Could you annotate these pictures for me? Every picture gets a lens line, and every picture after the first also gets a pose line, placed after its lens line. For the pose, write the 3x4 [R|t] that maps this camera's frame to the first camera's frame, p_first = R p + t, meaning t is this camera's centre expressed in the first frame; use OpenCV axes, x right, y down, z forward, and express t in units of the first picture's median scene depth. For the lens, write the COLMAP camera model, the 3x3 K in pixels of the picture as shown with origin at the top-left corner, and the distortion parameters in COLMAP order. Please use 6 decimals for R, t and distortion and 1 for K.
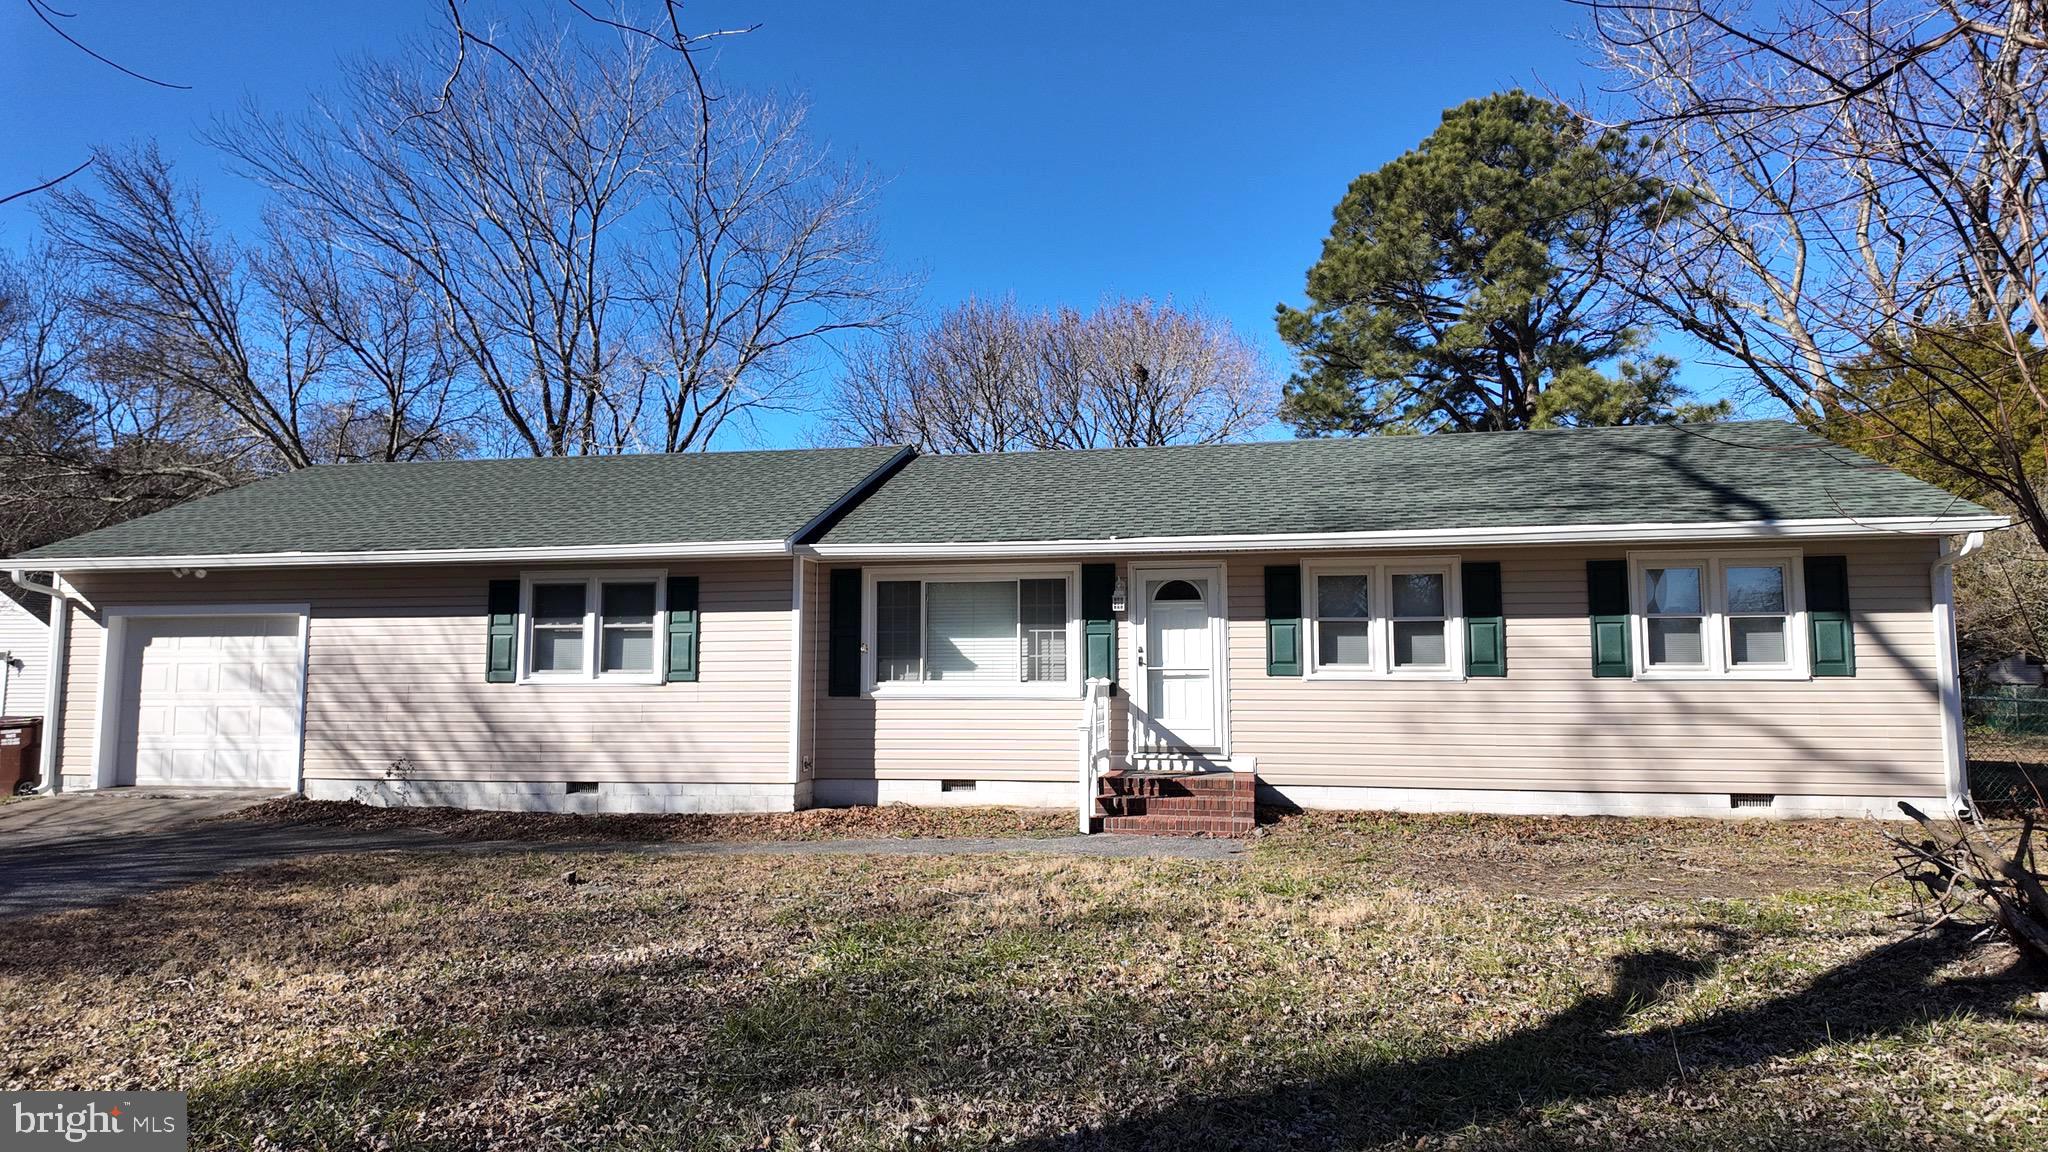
lens RADIAL K [[1179.6, 0, 1024.0], [0, 1179.6, 576.0], [0, 0, 1]] dist [0.112377, -0.086071]
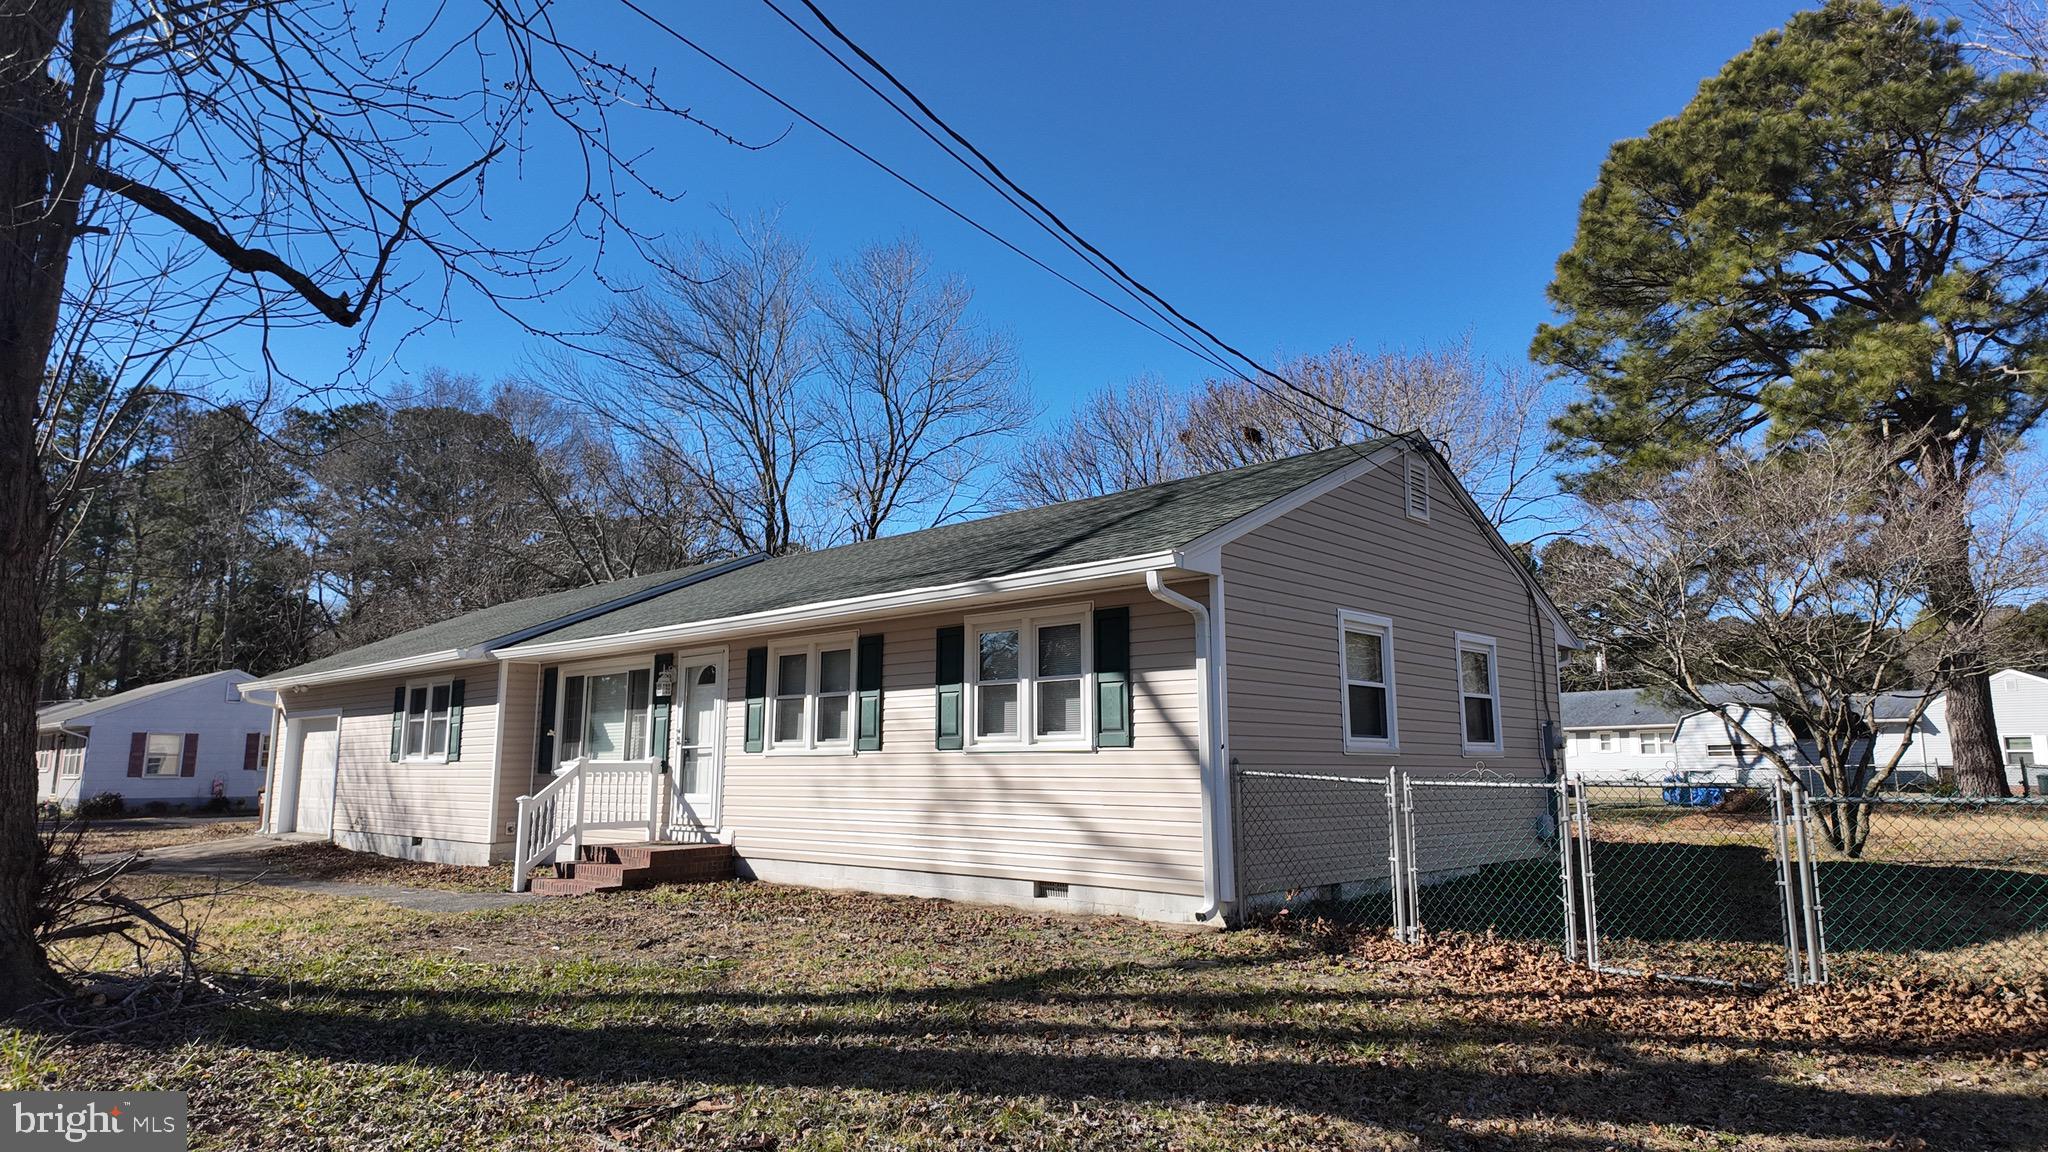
lens RADIAL K [[1179.6, 0, 1024.0], [0, 1179.6, 576.0], [0, 0, 1]] dist [0.112377, -0.086071]
pose [[0.831036, -0.087852, -0.549237, 1.015862], [0.061469, 0.995905, -0.066290, 0.012416], [0.552811, 0.021328, 0.833033, 0.248808]]
